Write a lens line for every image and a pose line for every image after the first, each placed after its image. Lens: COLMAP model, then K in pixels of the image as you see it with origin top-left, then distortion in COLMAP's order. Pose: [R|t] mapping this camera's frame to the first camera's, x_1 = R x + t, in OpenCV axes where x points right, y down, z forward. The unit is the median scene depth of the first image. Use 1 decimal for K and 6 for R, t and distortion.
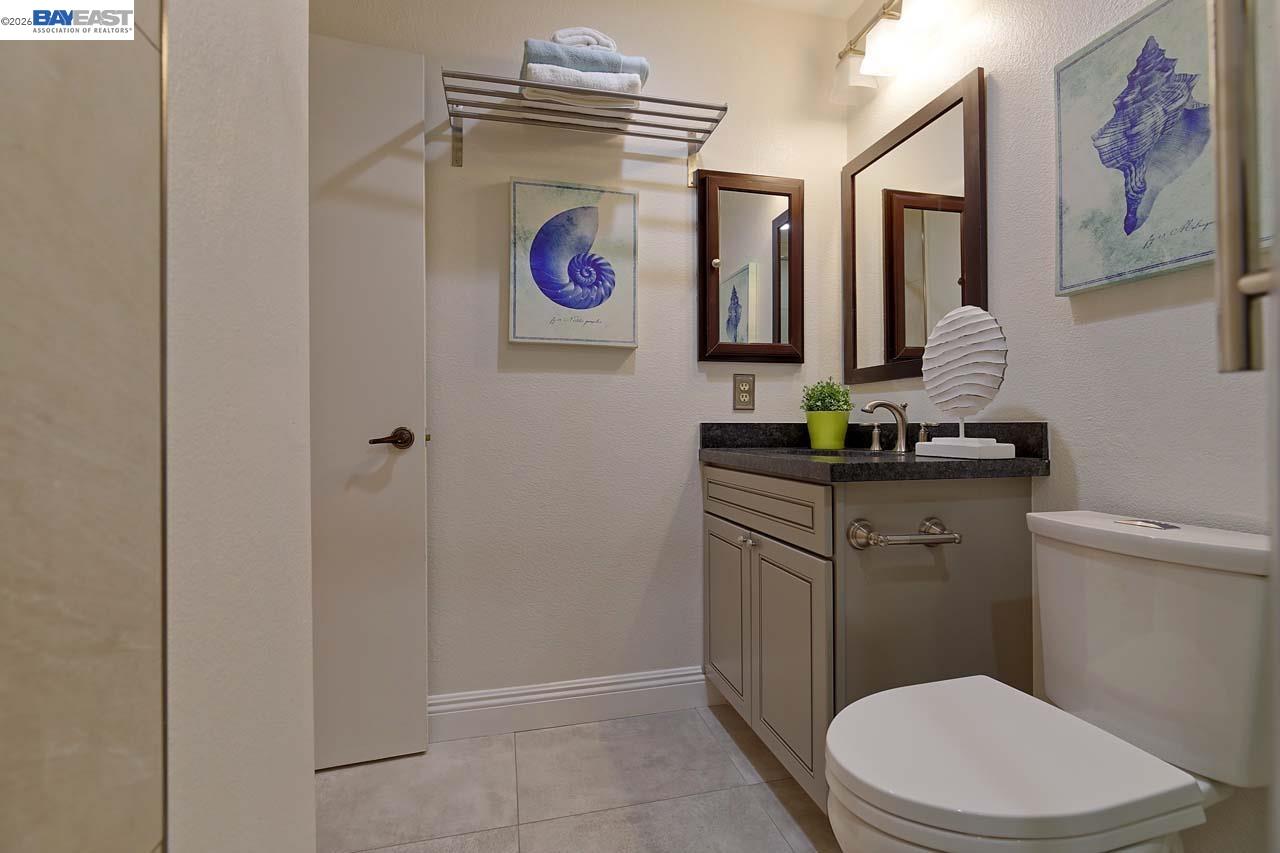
lens RADIAL K [[580.0, 0, 646.4], [0, 580.0, 422.6], [0, 0, 1]] dist [-0.000731, -0.000220]
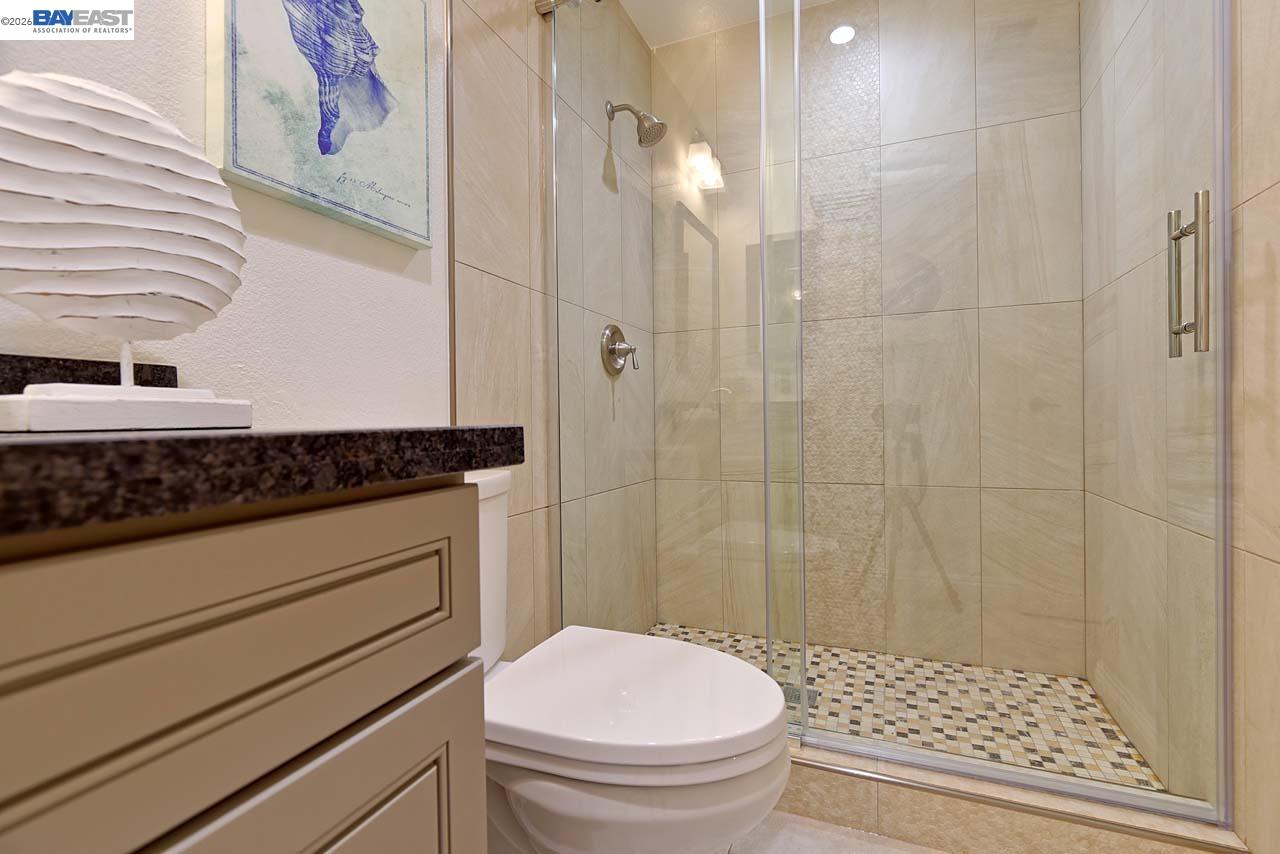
lens RADIAL K [[580.0, 0, 646.4], [0, 580.0, 423.1], [0, 0, 1]] dist [-0.000731, -0.000220]
pose [[-0.801307, 0.004412, 0.598237, -0.055342], [0.008446, 0.999957, 0.003938, 0.070813], [-0.598194, 0.008208, -0.801310, 1.407101]]
